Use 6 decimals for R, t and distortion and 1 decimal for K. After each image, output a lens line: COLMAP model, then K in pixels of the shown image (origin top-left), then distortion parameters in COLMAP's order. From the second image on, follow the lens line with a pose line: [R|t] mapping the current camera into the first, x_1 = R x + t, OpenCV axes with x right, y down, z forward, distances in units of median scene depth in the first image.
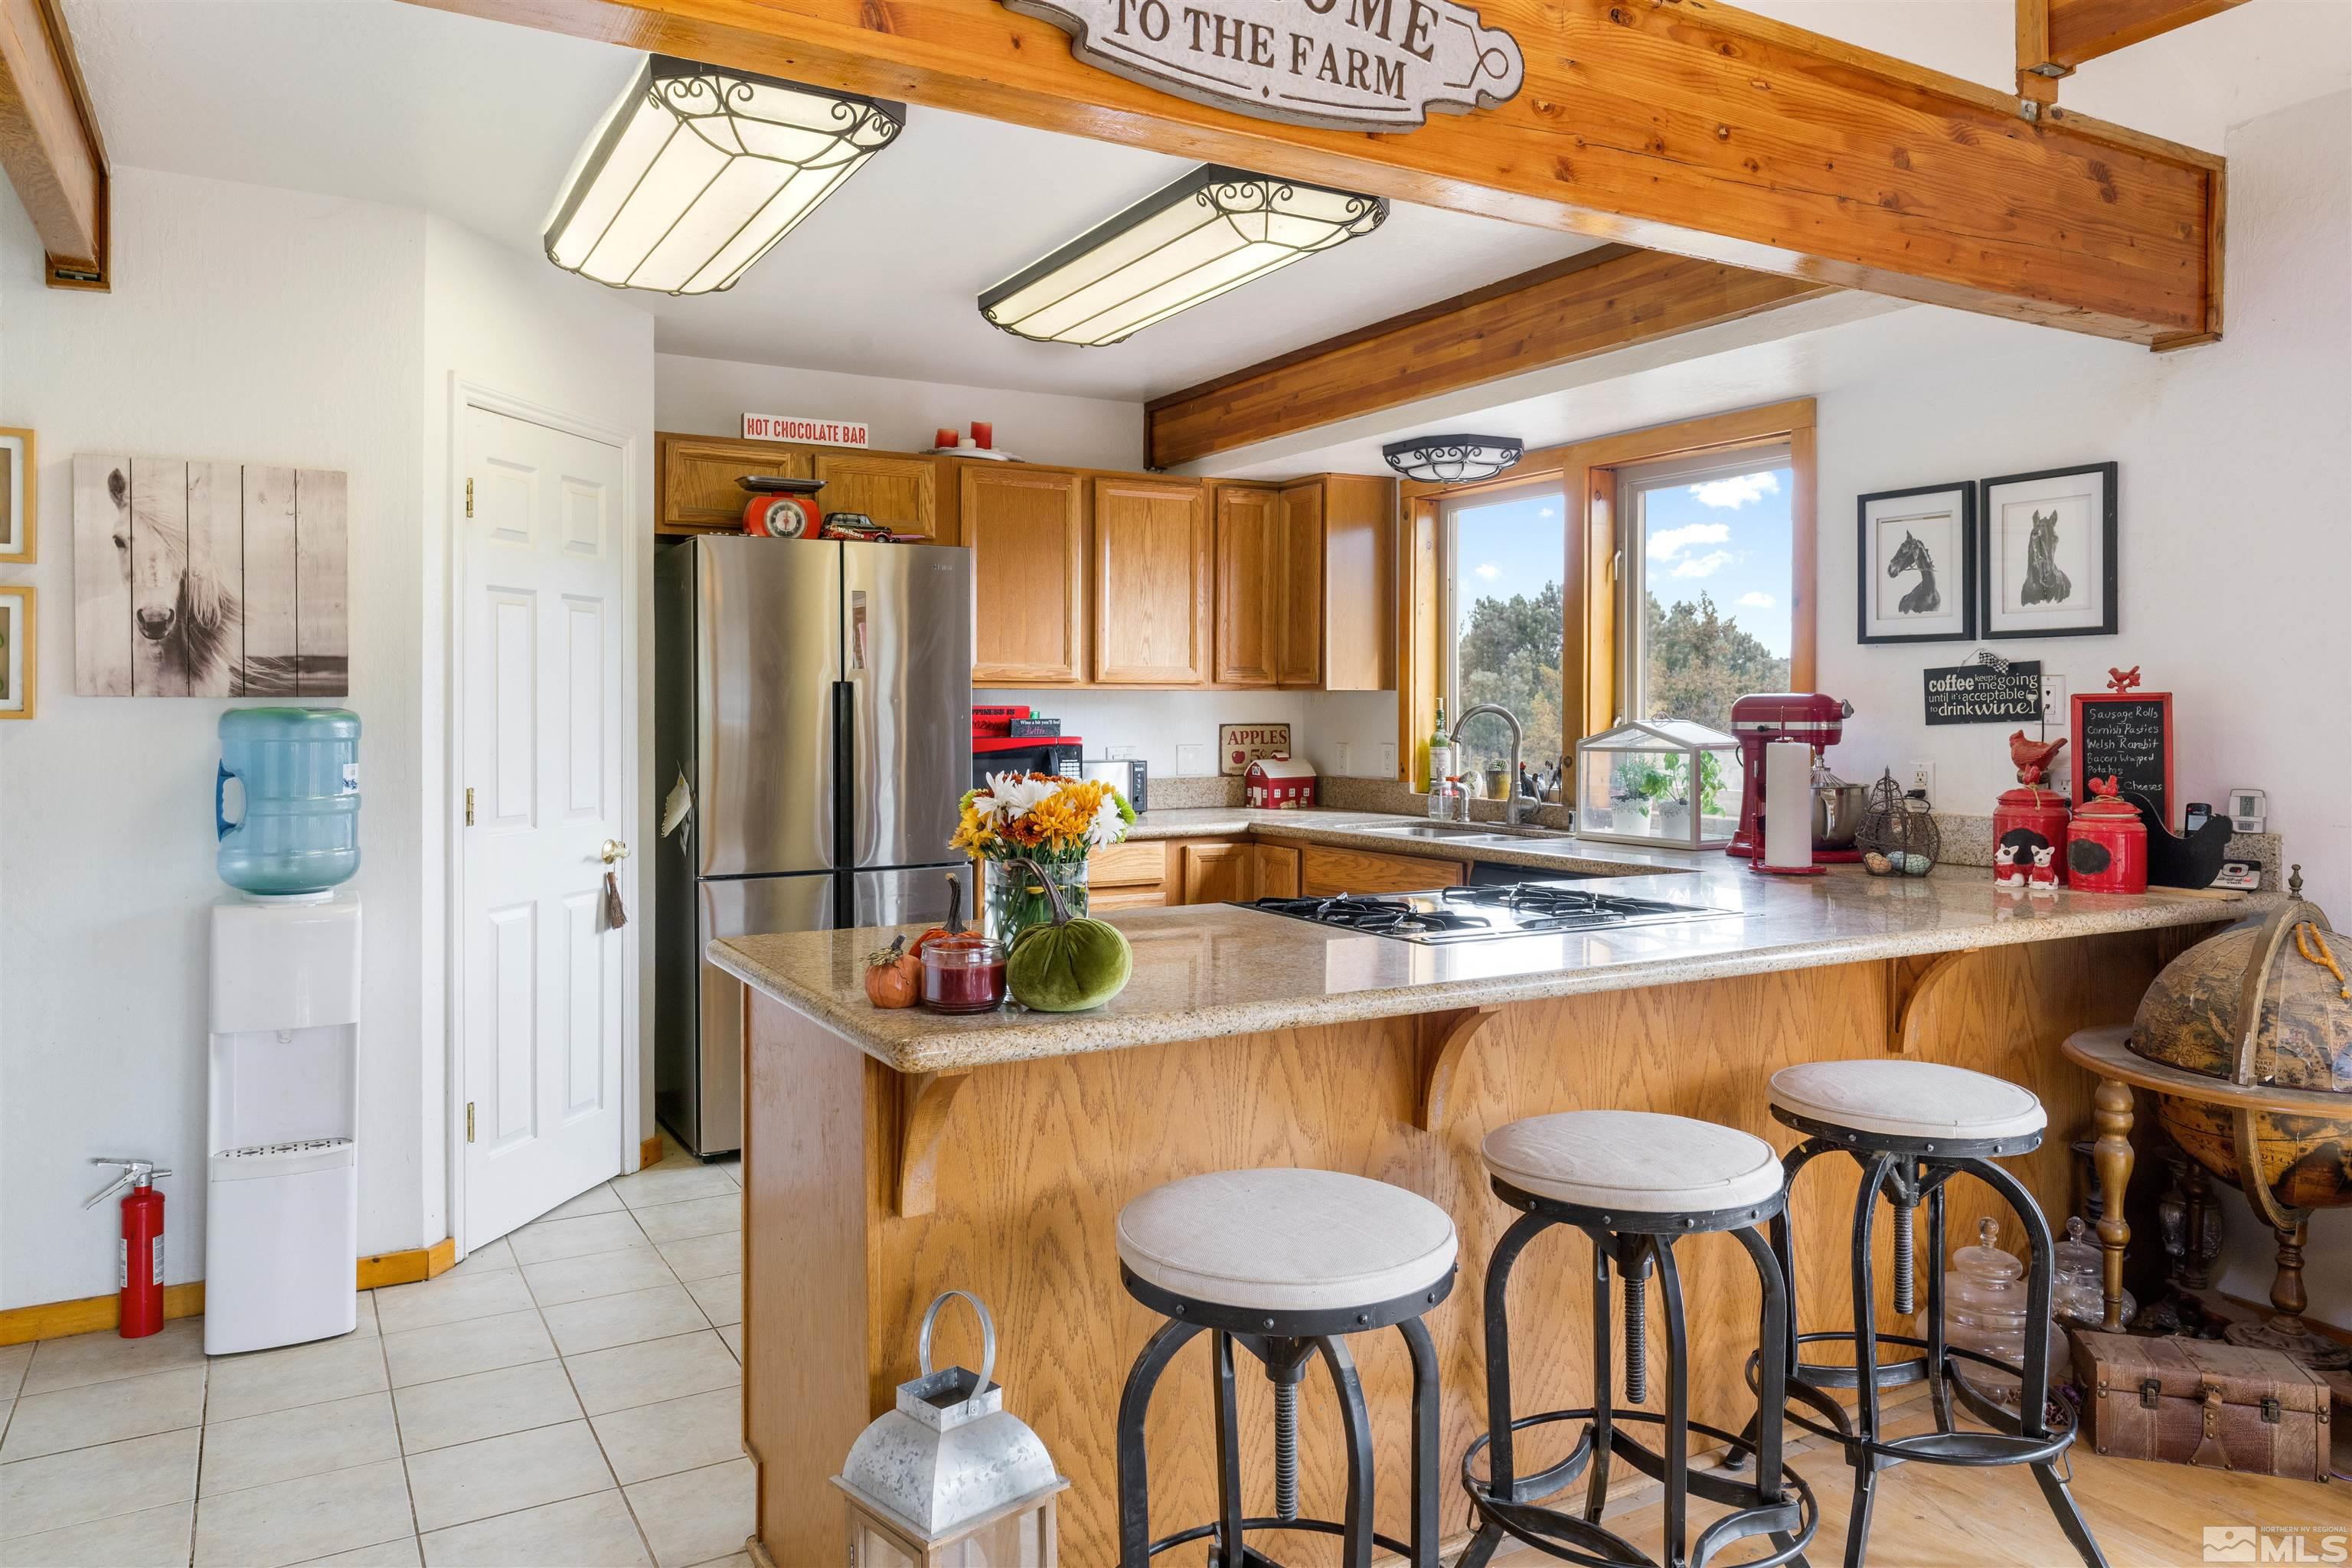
lens RADIAL K [[1586.3, 0, 1183.6], [0, 1586.3, 699.1], [0, 0, 1]] dist [0.011533, -0.004847]
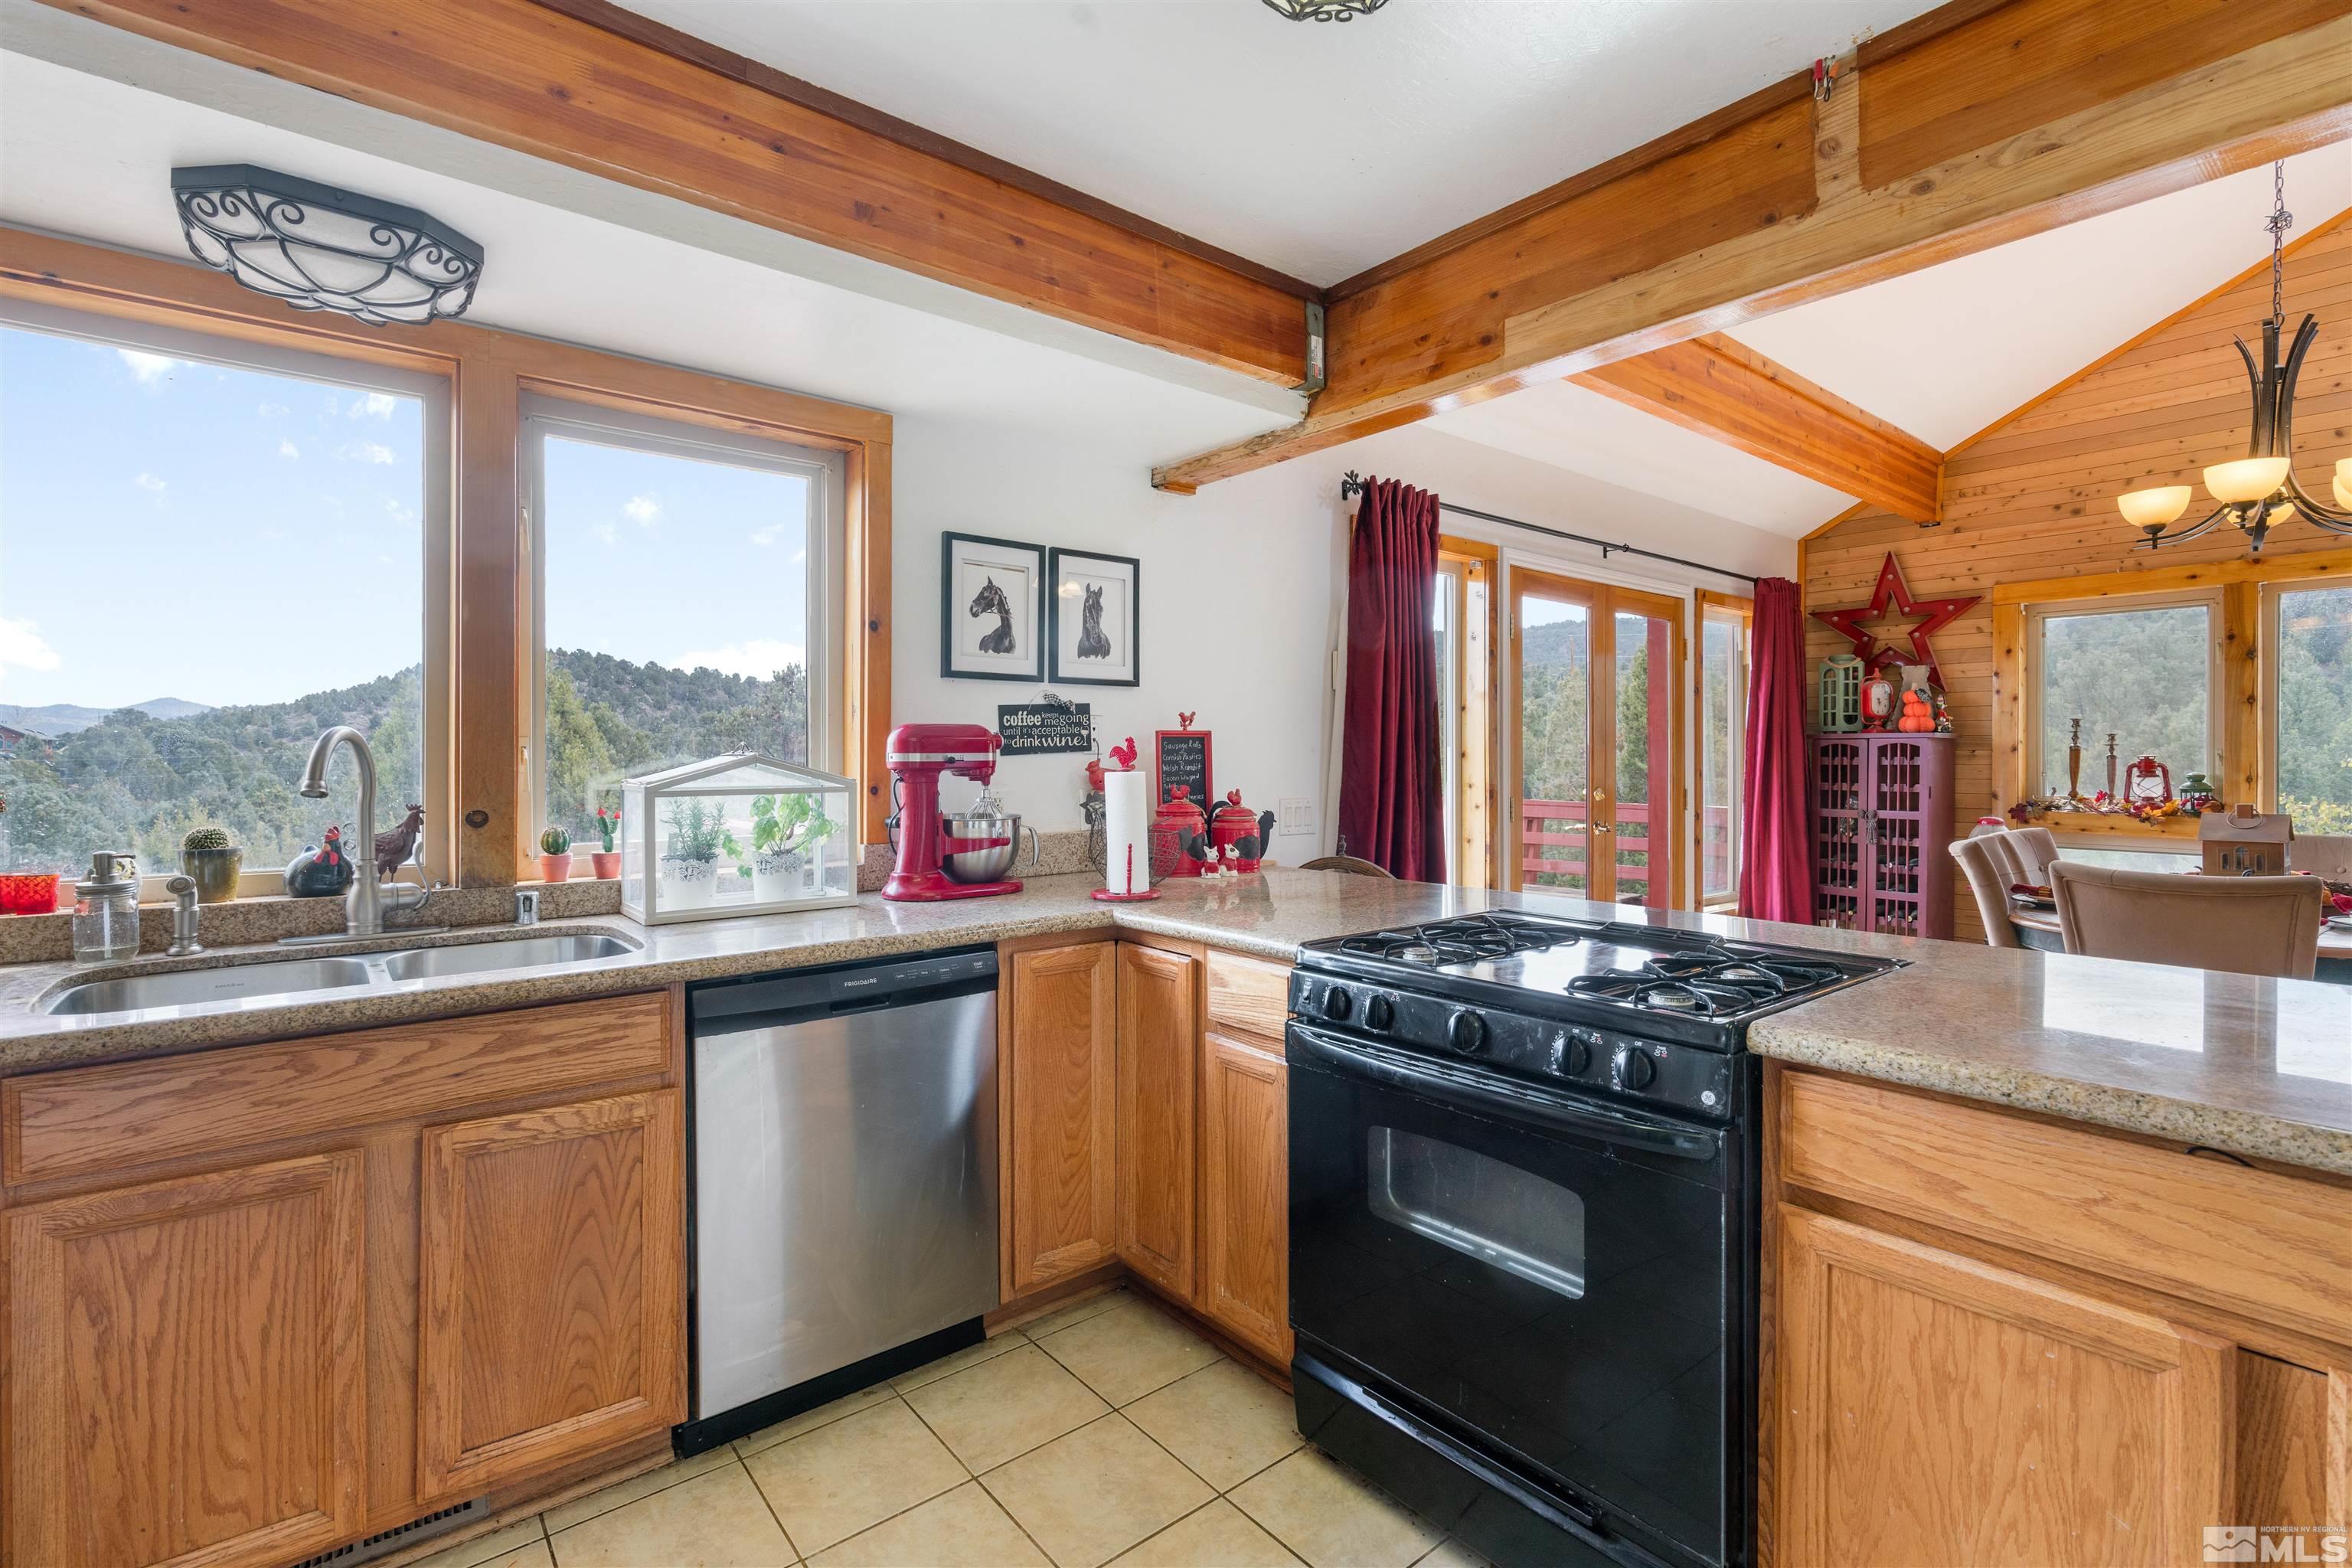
lens RADIAL K [[1069.9, 0, 1174.3], [0, 1069.9, 765.7], [0, 0, 1]] dist [-0.010447, 0.005078]
pose [[-0.150907, -0.008706, 0.988510, -0.312698], [-0.005191, 0.999954, 0.008014, 0.018187], [-0.988534, -0.003922, -0.150945, 1.081155]]
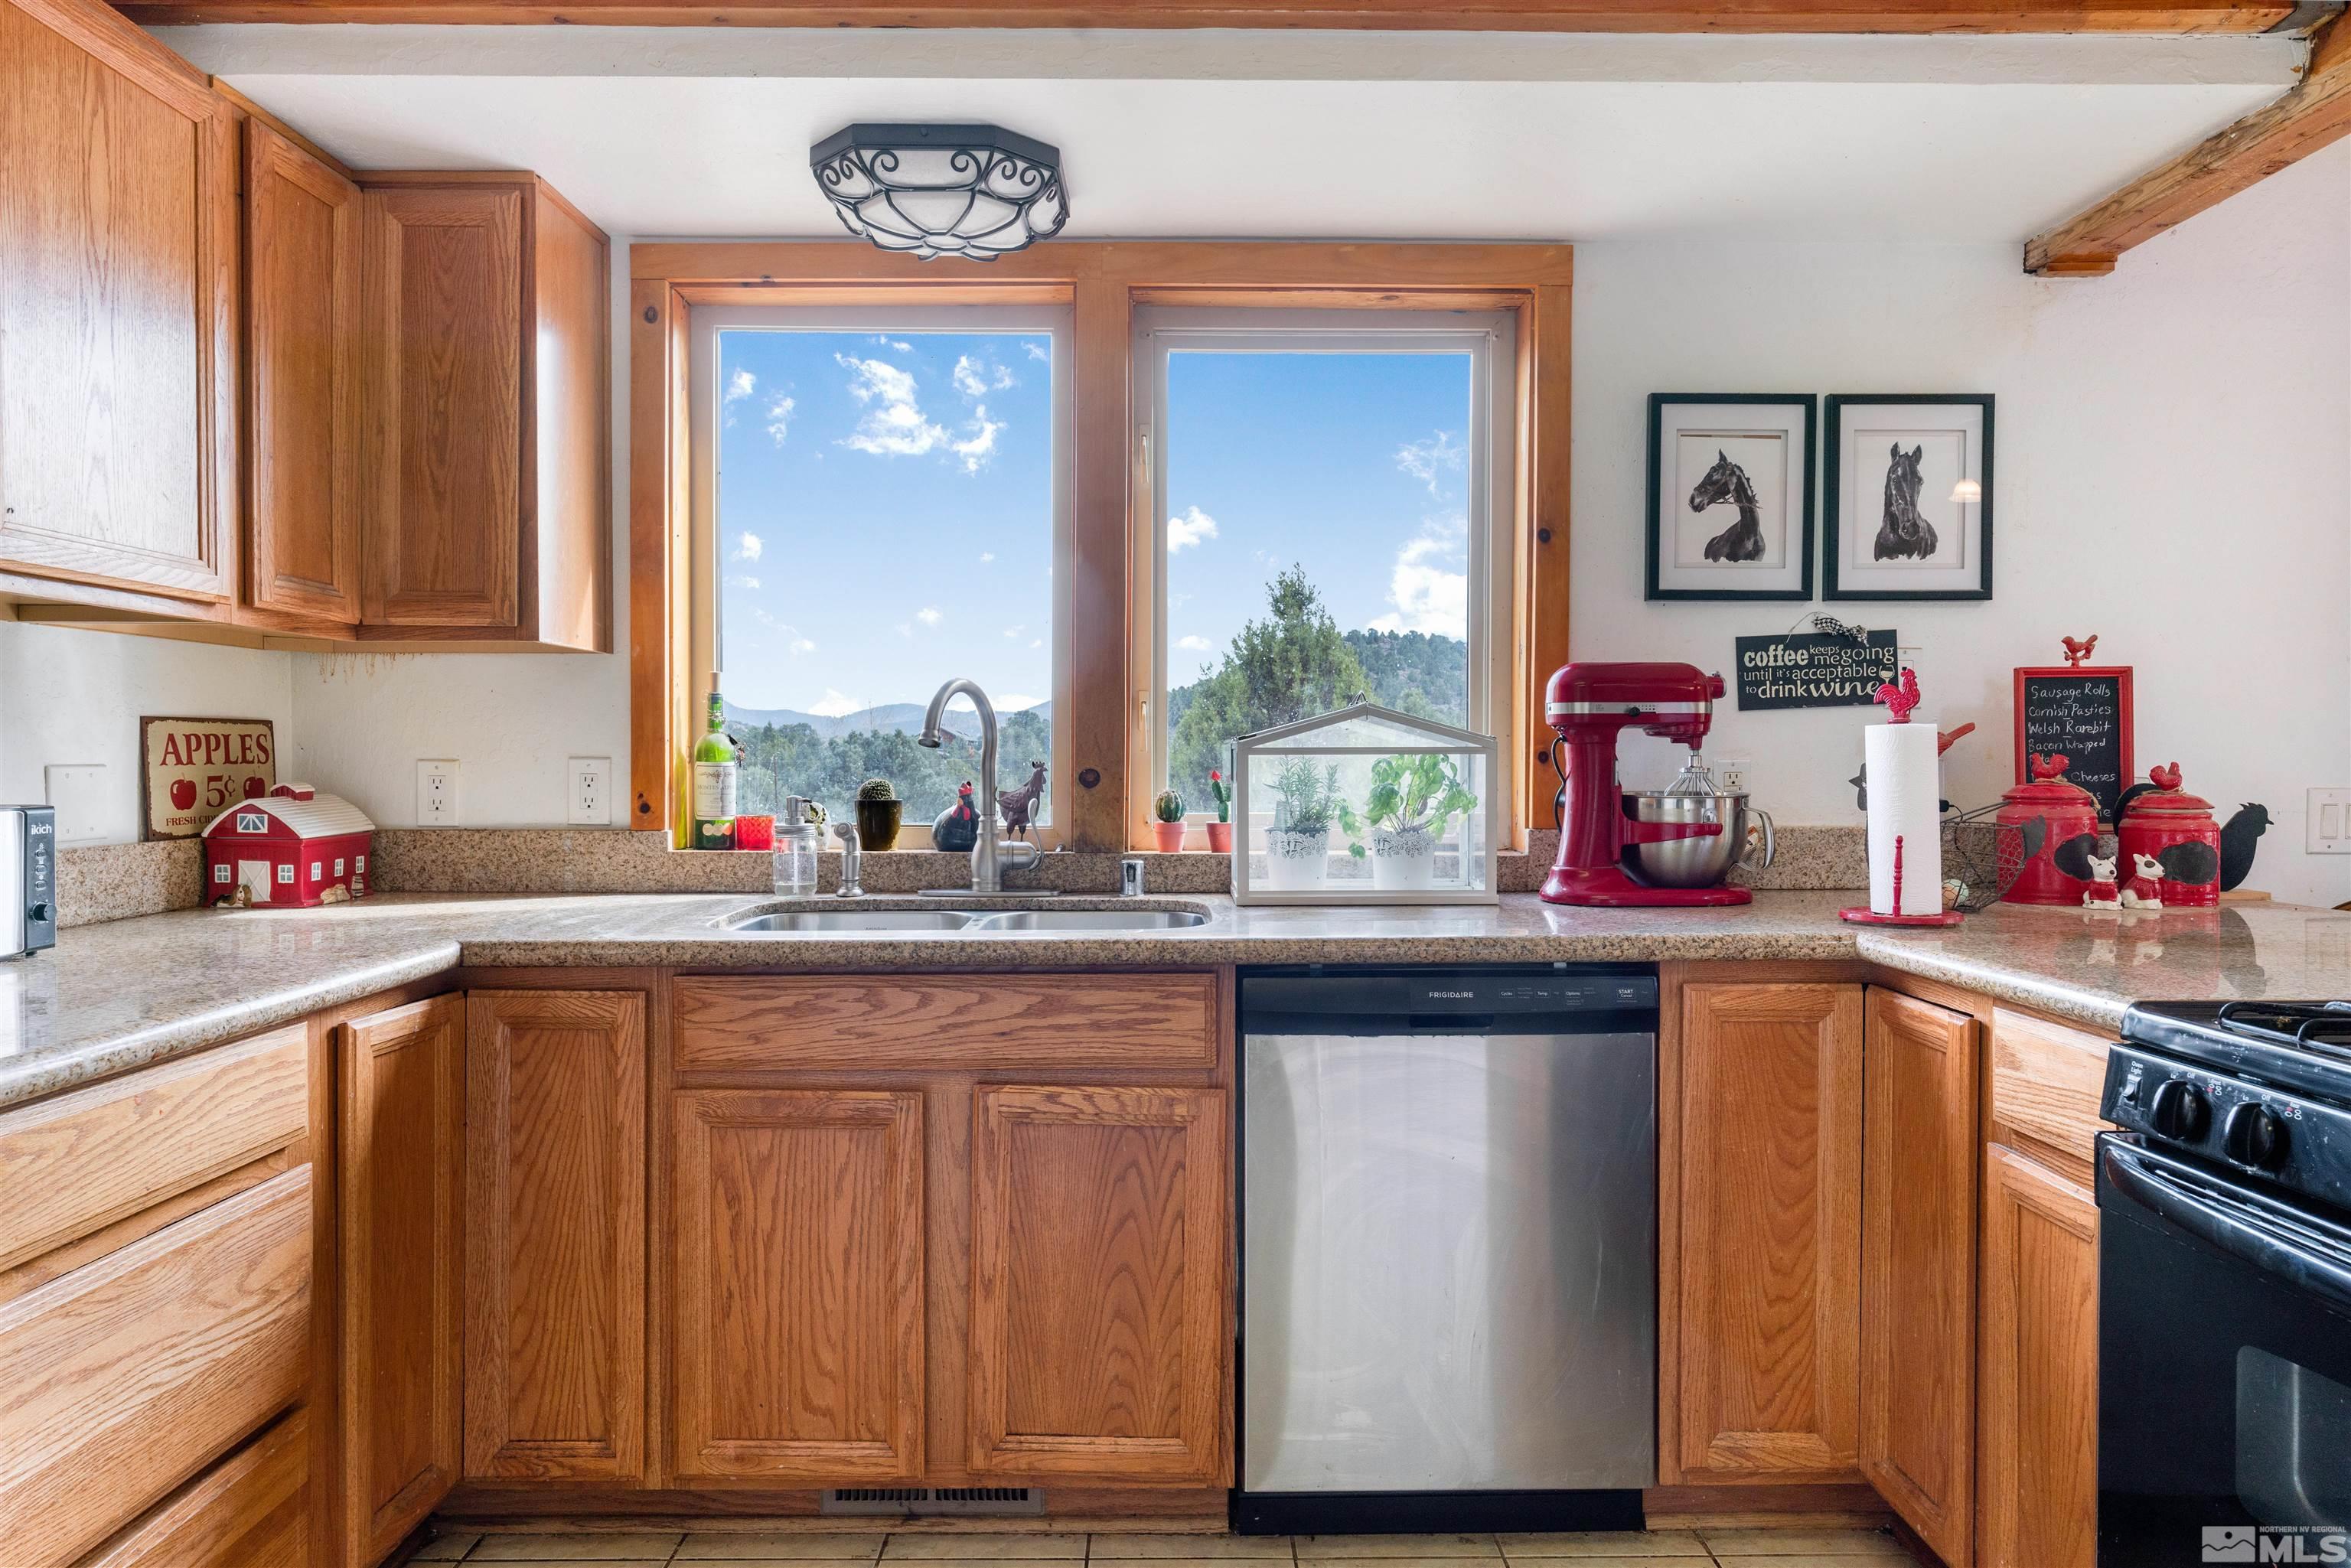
lens RADIAL K [[1413.3, 0, 1165.4], [0, 1413.3, 783.1], [0, 0, 1]] dist [-0.004258, 0.010117]
pose [[0.498934, -0.017243, 0.866469, -0.278486], [-0.004314, 0.999740, 0.022380, 0.040345], [-0.866629, -0.014904, 0.498730, 0.980433]]
